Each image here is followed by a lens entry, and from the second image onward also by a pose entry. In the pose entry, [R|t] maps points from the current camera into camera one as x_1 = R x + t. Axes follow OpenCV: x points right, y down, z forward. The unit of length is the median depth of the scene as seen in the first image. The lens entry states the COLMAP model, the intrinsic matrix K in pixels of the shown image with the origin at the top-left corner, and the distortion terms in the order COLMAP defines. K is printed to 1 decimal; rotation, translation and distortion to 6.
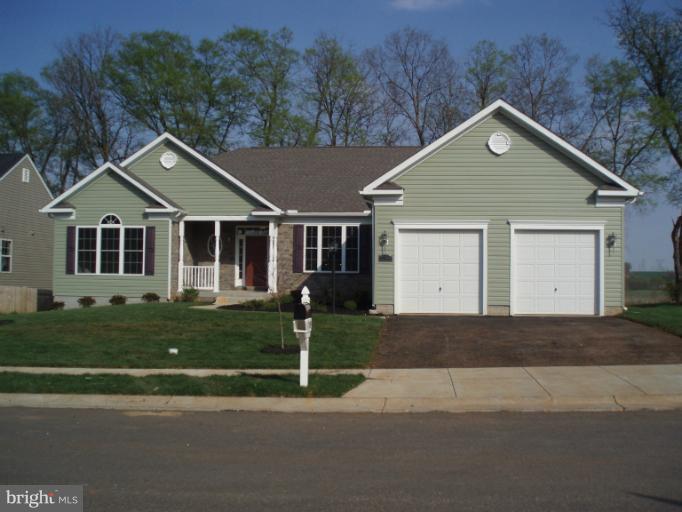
lens RADIAL K [[738.4, 0, 338.9], [0, 738.4, 257.7], [0, 0, 1]] dist [-0.121883, 0.000000]
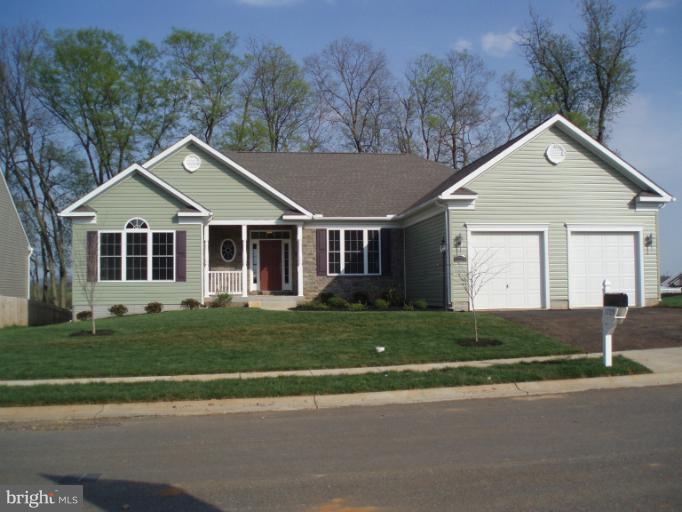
lens RADIAL K [[738.4, 0, 339.9], [0, 738.4, 255.0], [0, 0, 1]] dist [-0.121883, 0.000000]
pose [[0.972499, -0.012004, 0.232599, -0.277589], [0.015136, 0.999817, -0.011686, 0.003761], [-0.232416, 0.014886, 0.972503, 0.004177]]
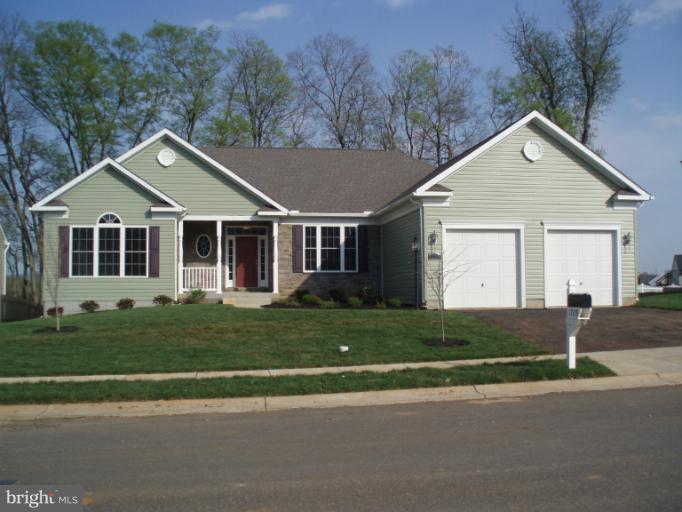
lens RADIAL K [[738.4, 0, 340.5], [0, 738.4, 257.1], [0, 0, 1]] dist [-0.121883, 0.000000]
pose [[0.969143, -0.007293, 0.246392, -0.255935], [0.008445, 0.999958, -0.003620, 0.003163], [-0.246356, 0.005589, 0.969163, 0.011122]]
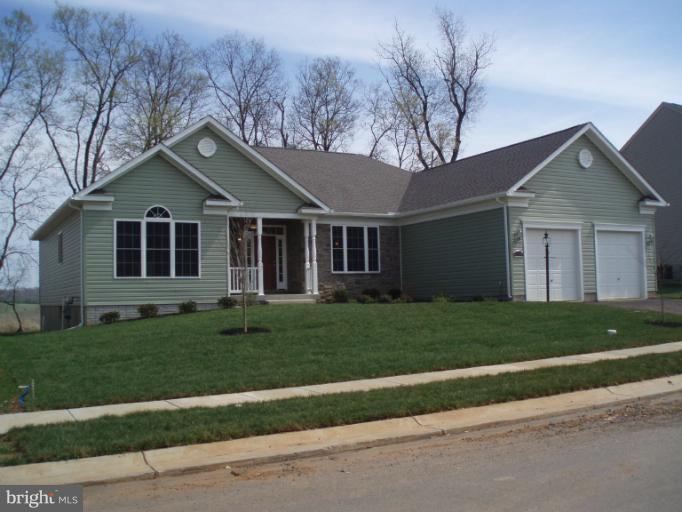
lens RADIAL K [[738.4, 0, 339.3], [0, 738.4, 256.0], [0, 0, 1]] dist [-0.121883, 0.000000]
pose [[0.827310, 0.000866, 0.561744, -0.614547], [0.013058, 0.999699, -0.020773, 0.018318], [-0.561593, 0.024521, 0.827050, 0.185974]]
